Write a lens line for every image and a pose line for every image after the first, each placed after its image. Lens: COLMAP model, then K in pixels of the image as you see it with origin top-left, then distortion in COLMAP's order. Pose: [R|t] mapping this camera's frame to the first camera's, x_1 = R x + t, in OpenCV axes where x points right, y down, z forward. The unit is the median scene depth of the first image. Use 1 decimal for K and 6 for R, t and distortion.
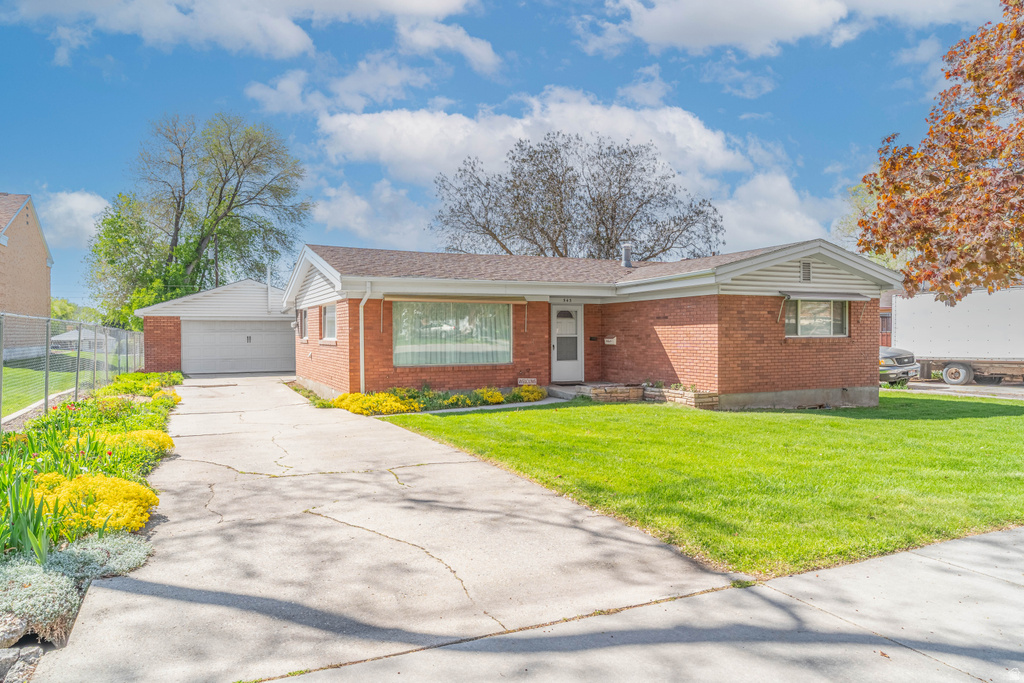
lens RADIAL K [[714.7, 0, 511.8], [0, 714.7, 340.2], [0, 0, 1]] dist [-0.004562, -0.000546]
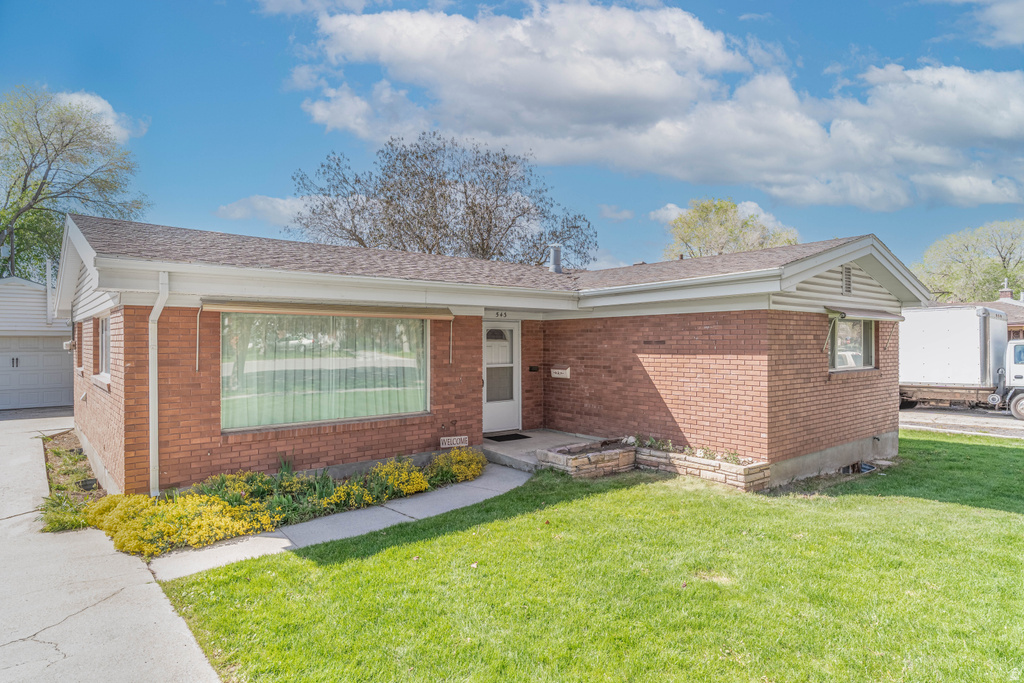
lens RADIAL K [[589.6, 0, 507.4], [0, 589.6, 341.2], [0, 0, 1]] dist [0.005549, 0.000378]
pose [[0.969308, 0.003573, 0.245824, -0.061237], [-0.001407, 0.999959, -0.008987, -0.026765], [-0.245846, 0.008365, 0.969273, 0.476482]]
